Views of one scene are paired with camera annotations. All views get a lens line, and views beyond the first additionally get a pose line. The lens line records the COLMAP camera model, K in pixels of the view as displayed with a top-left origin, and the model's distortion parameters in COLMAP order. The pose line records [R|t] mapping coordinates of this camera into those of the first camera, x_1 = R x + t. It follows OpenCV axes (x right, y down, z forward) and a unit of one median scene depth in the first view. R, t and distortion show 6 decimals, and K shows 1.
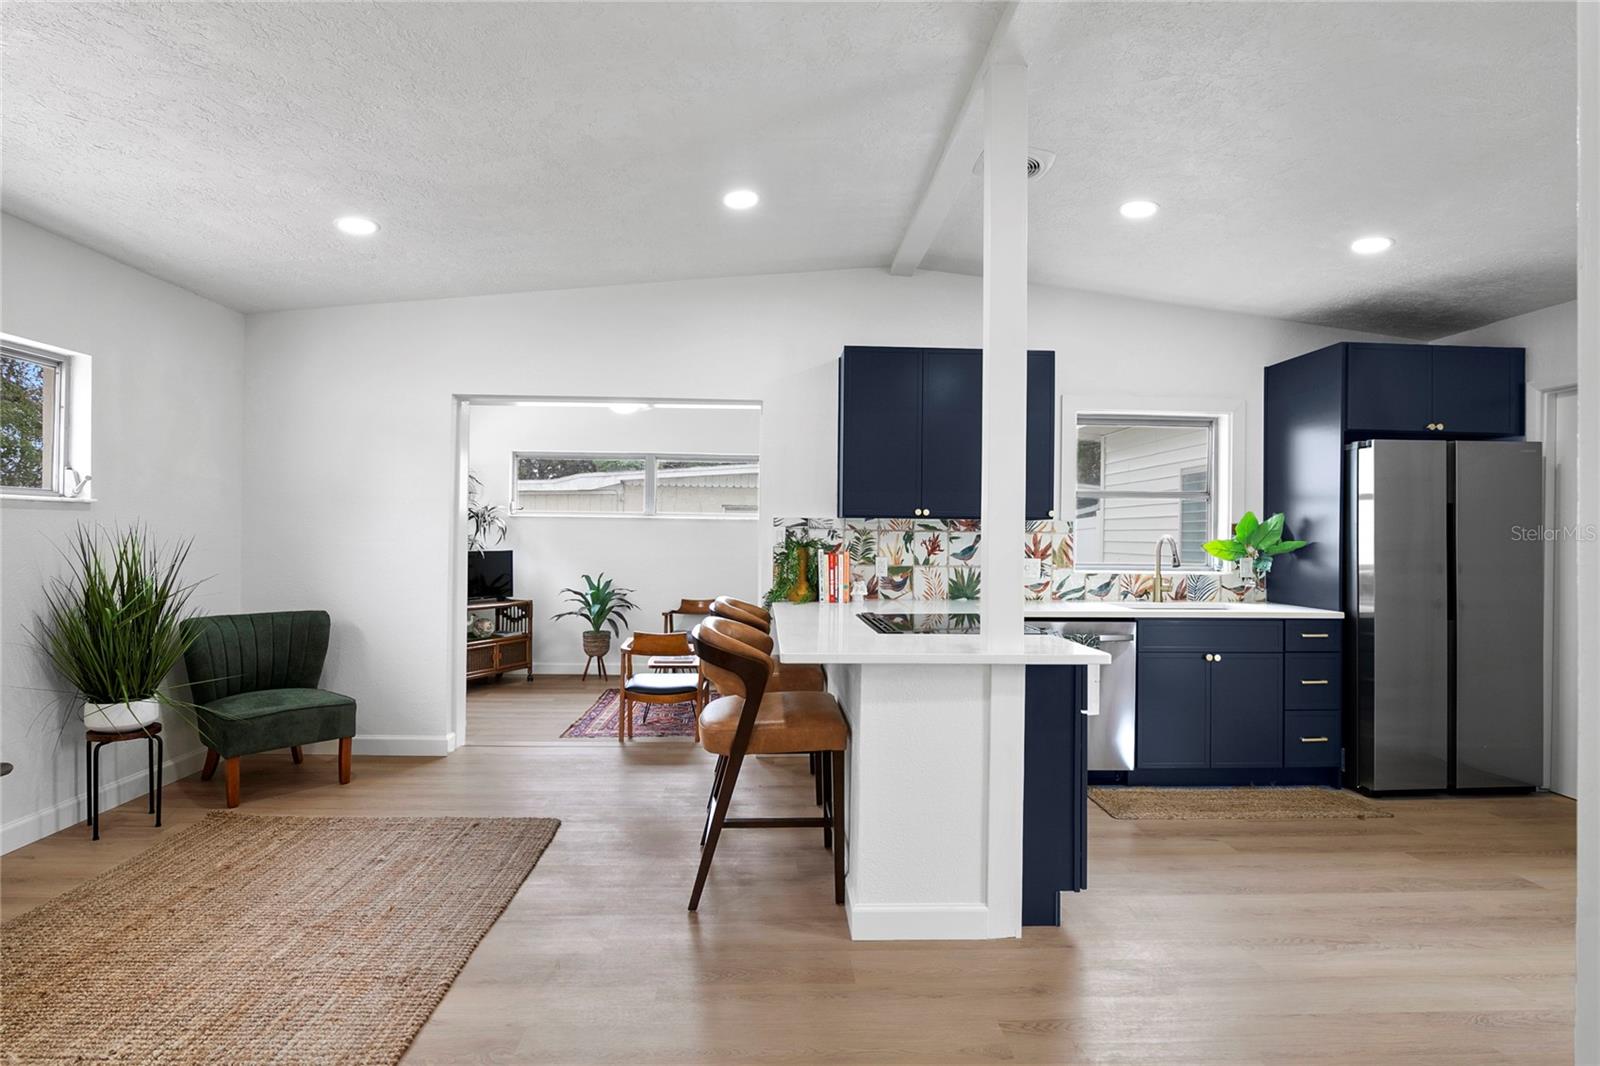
lens RADIAL K [[777.5, 0, 773.1], [0, 777.5, 531.4], [0, 0, 1]] dist [0.000884, 0.000052]
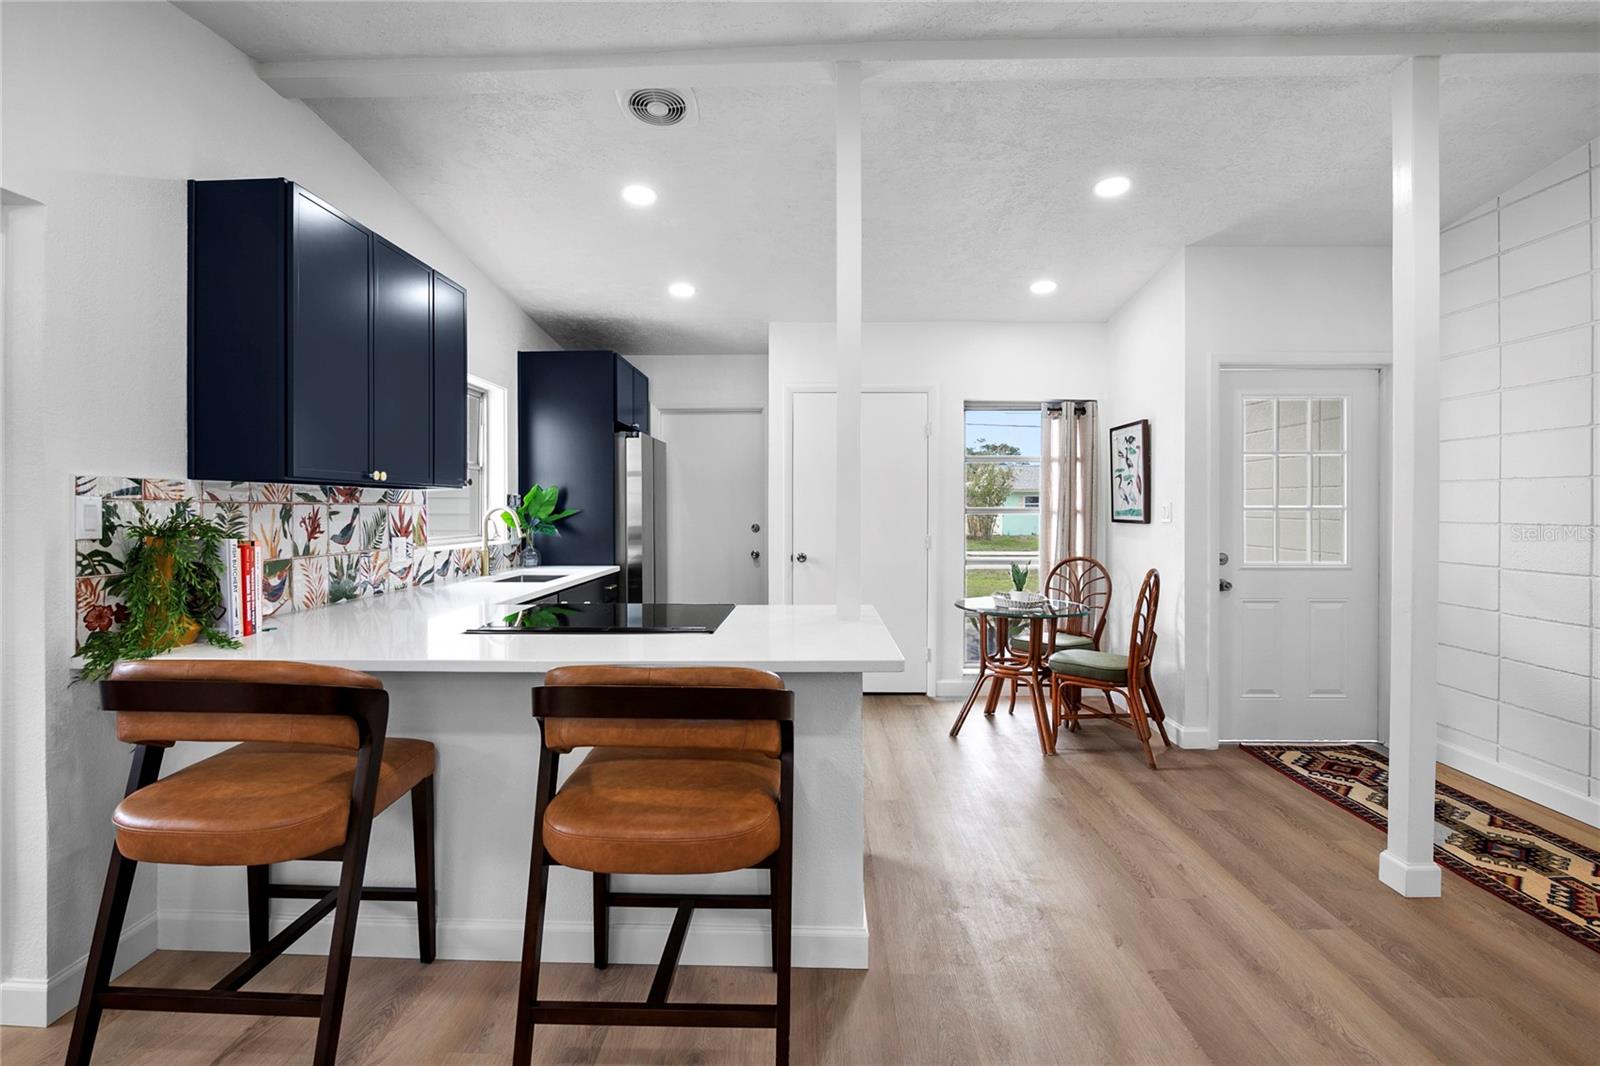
lens RADIAL K [[736.9, 0, 799.5], [0, 736.9, 516.0], [0, 0, 1]] dist [-0.026570, -0.000327]
pose [[0.060198, -0.023326, 0.997914, -0.386535], [-0.003146, 0.999718, 0.023558, -0.005355], [-0.998182, -0.004558, 0.060107, 0.553055]]
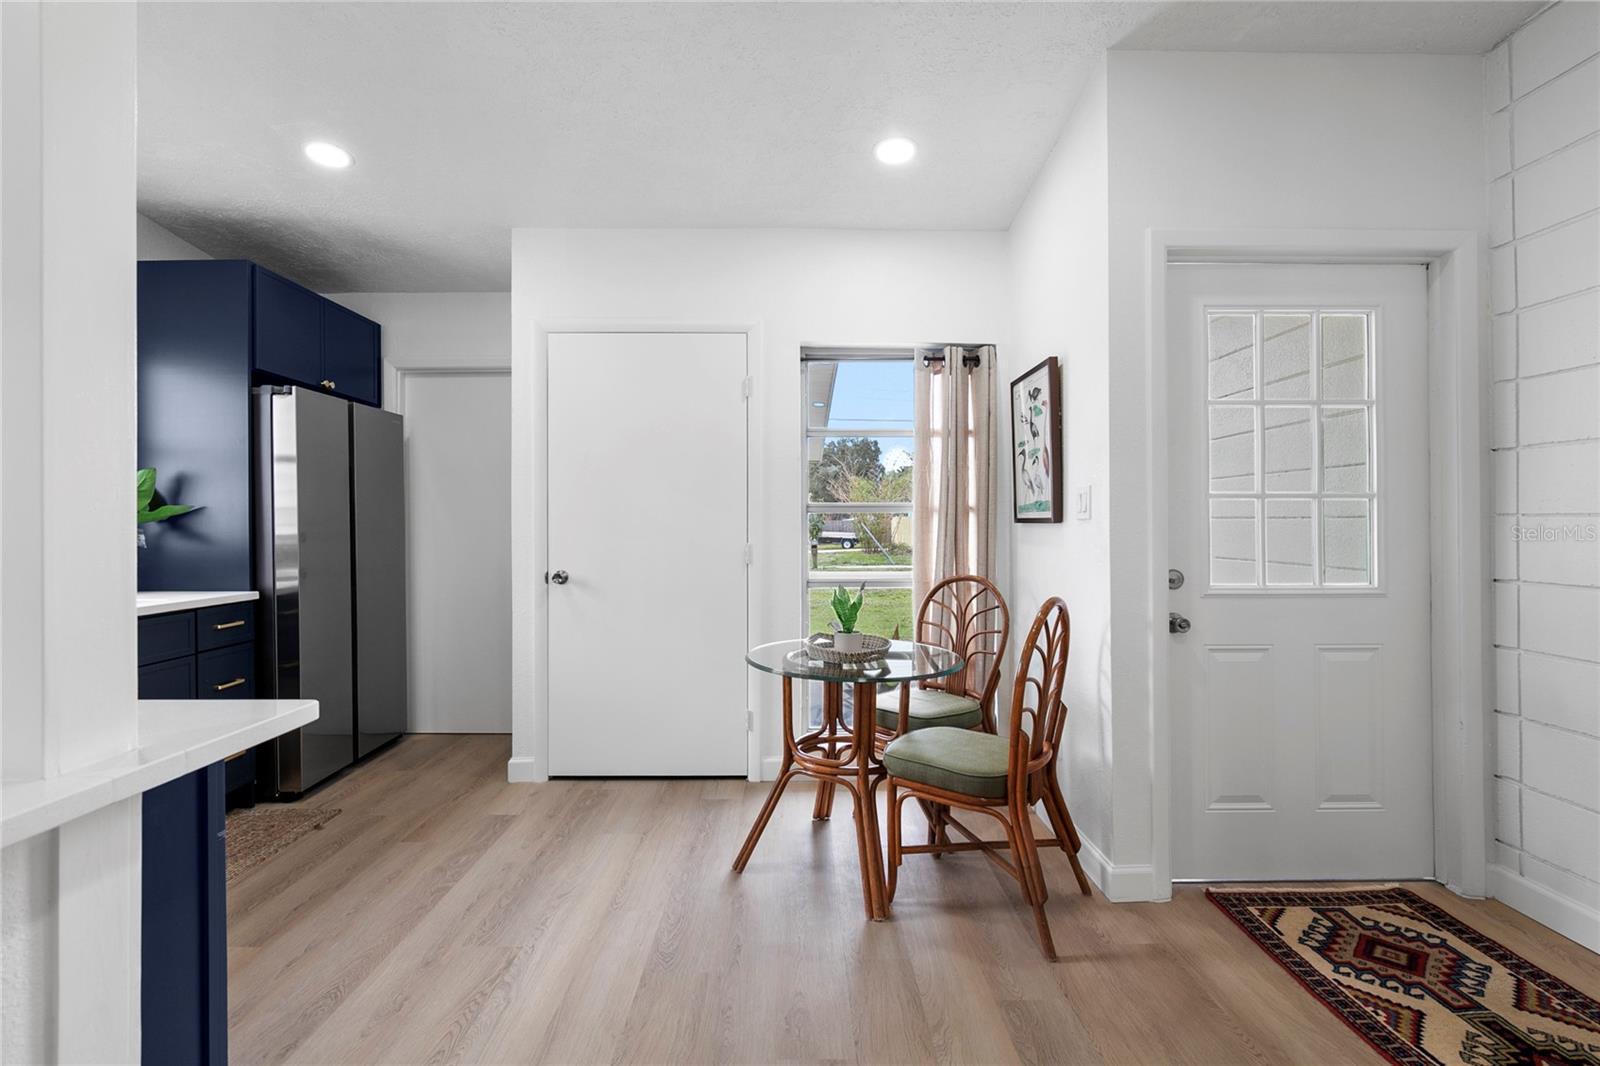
lens RADIAL K [[739.4, 0, 792.3], [0, 739.4, 527.1], [0, 0, 1]] dist [-0.003484, 0.000413]
pose [[0.029185, -0.018439, 0.999404, -0.024290], [-0.001222, 0.999828, 0.018482, 0.018284], [-0.999573, -0.001761, 0.029158, 0.360113]]
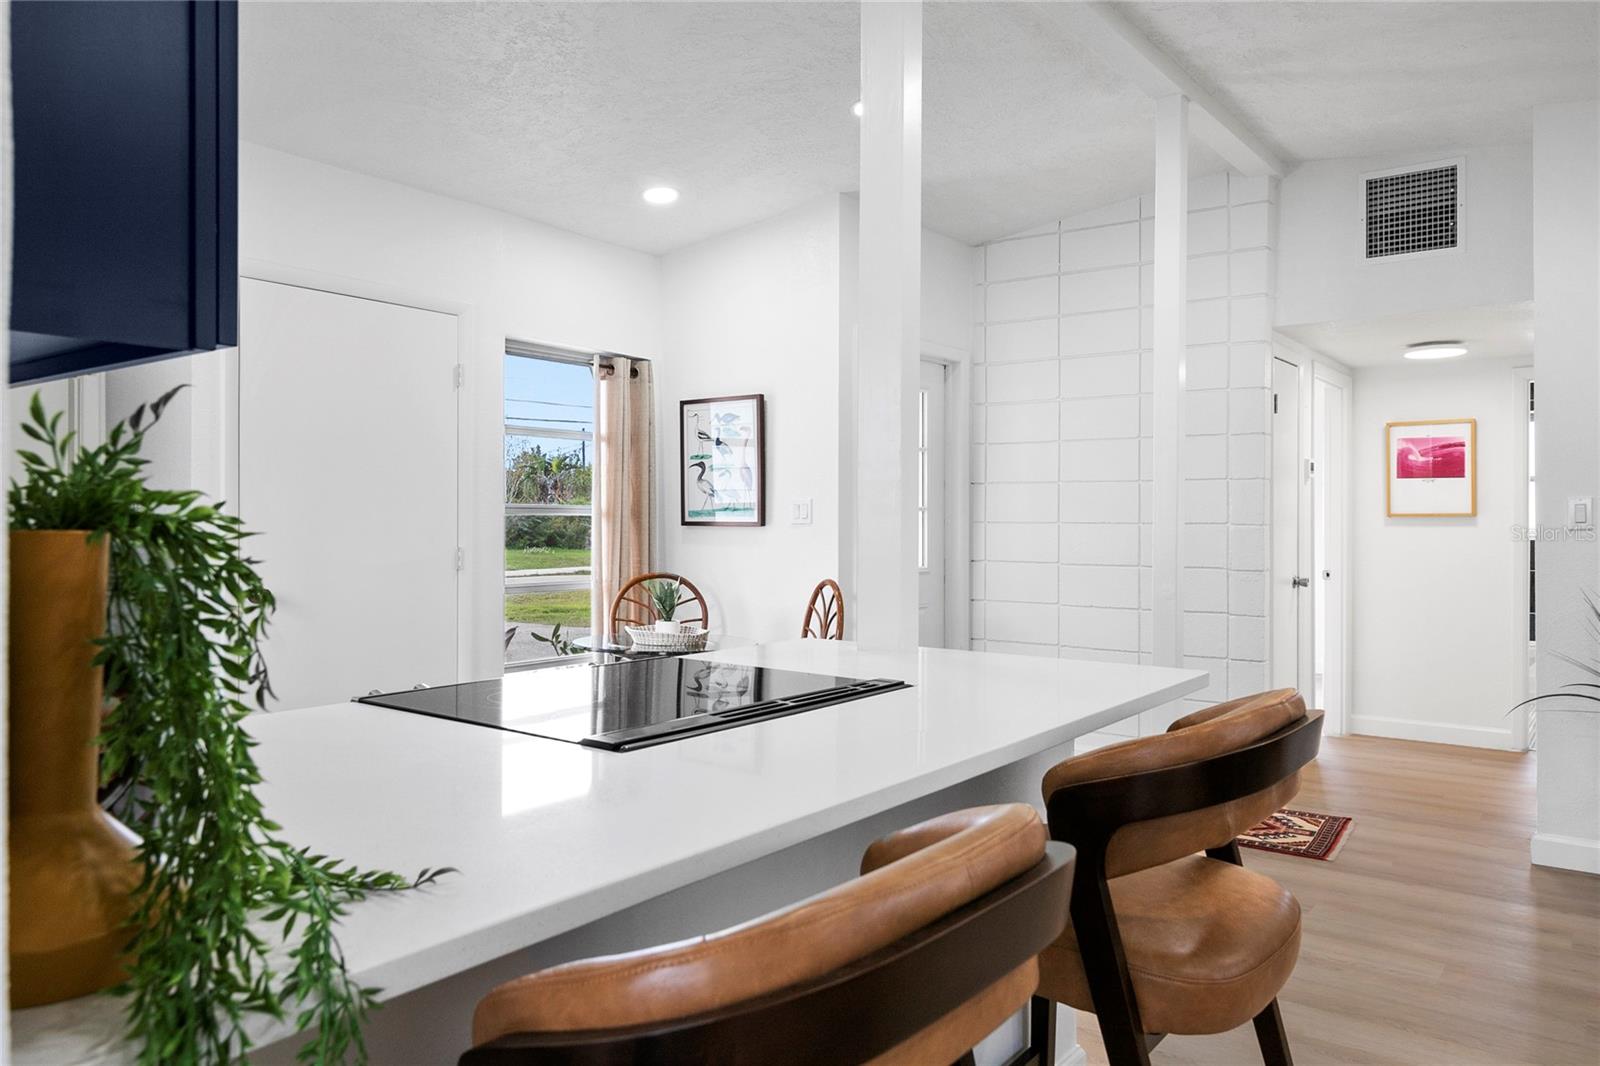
lens RADIAL K [[1108.9, 0, 800.0], [0, 1108.9, 533.0], [0, 0, 1]] dist [0.003535, 0.000315]
pose [[-0.761731, -0.014520, 0.647731, -0.182118], [-0.014225, 0.999883, 0.005685, 0.026518], [-0.647737, -0.004884, -0.761848, 1.003660]]
